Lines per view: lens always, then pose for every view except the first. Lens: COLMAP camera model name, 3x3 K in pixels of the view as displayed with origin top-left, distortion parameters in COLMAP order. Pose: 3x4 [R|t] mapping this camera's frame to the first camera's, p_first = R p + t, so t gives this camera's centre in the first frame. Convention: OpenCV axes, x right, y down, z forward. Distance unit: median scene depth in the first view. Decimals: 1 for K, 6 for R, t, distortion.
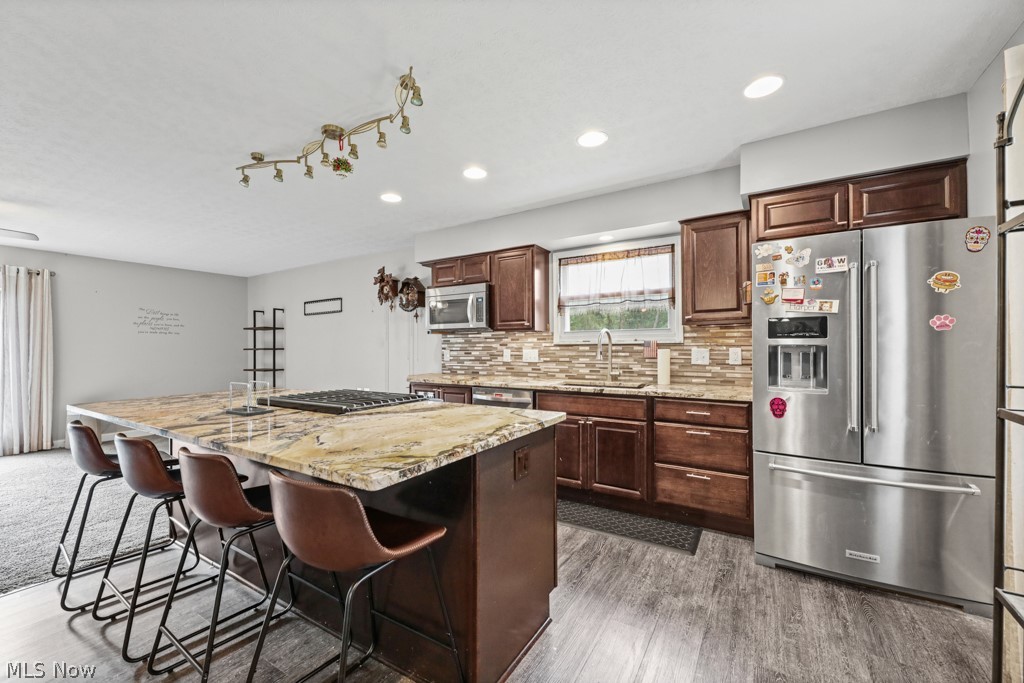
lens RADIAL K [[408.2, 0, 516.1], [0, 408.2, 348.9], [0, 0, 1]] dist [0.000810, -0.000092]
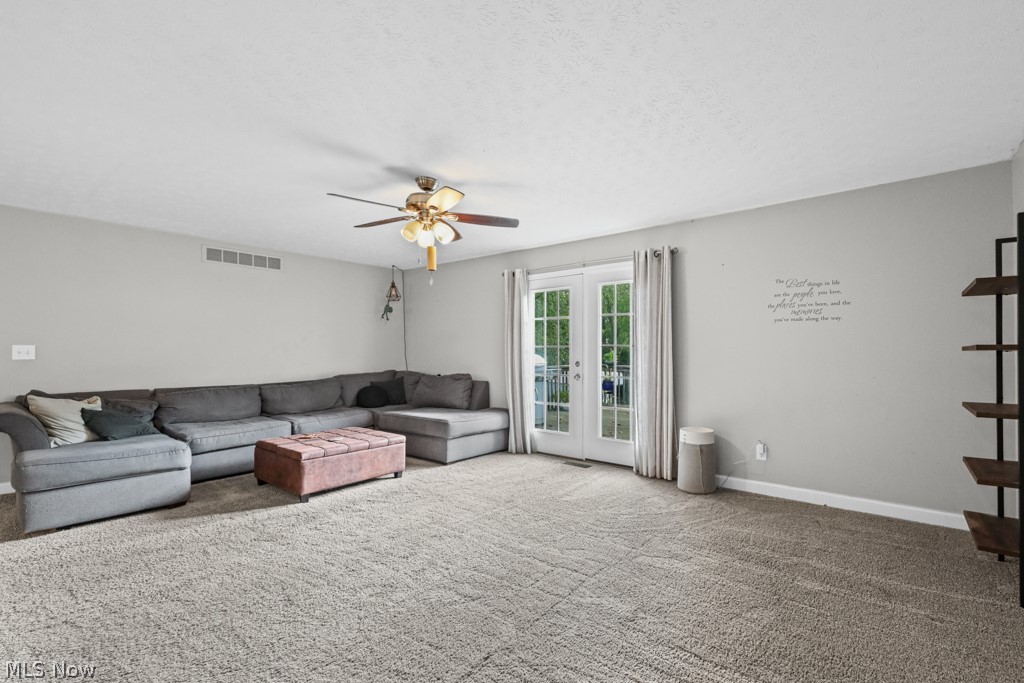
lens RADIAL K [[459.9, 0, 512.0], [0, 459.9, 341.5], [0, 0, 1]] dist [-0.000373, -0.000200]
pose [[-0.125193, -0.018885, -0.991953, -0.398414], [0.000848, 0.999816, -0.019142, 0.003284], [0.992132, -0.003238, -0.125154, 1.305258]]
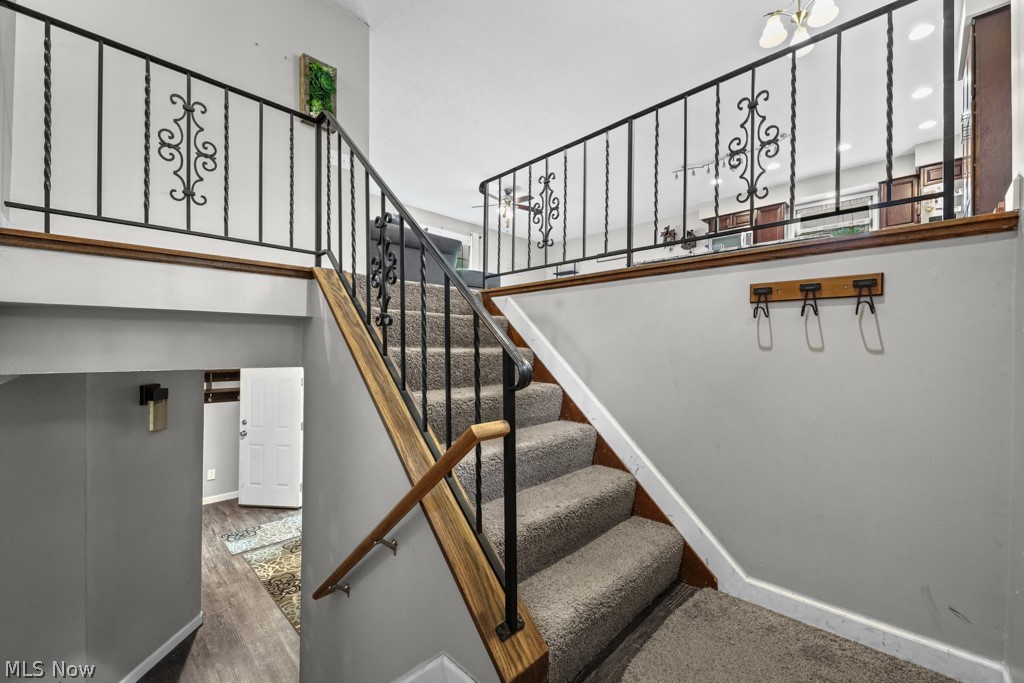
lens RADIAL K [[419.8, 0, 531.0], [0, 419.8, 354.2], [0, 0, 1]] dist [0.000236, -0.000096]
pose [[0.978662, 0.015030, -0.204928, -0.831754], [-0.013310, 0.999864, 0.009770, 0.531014], [0.205047, -0.006834, 0.978728, -1.373702]]
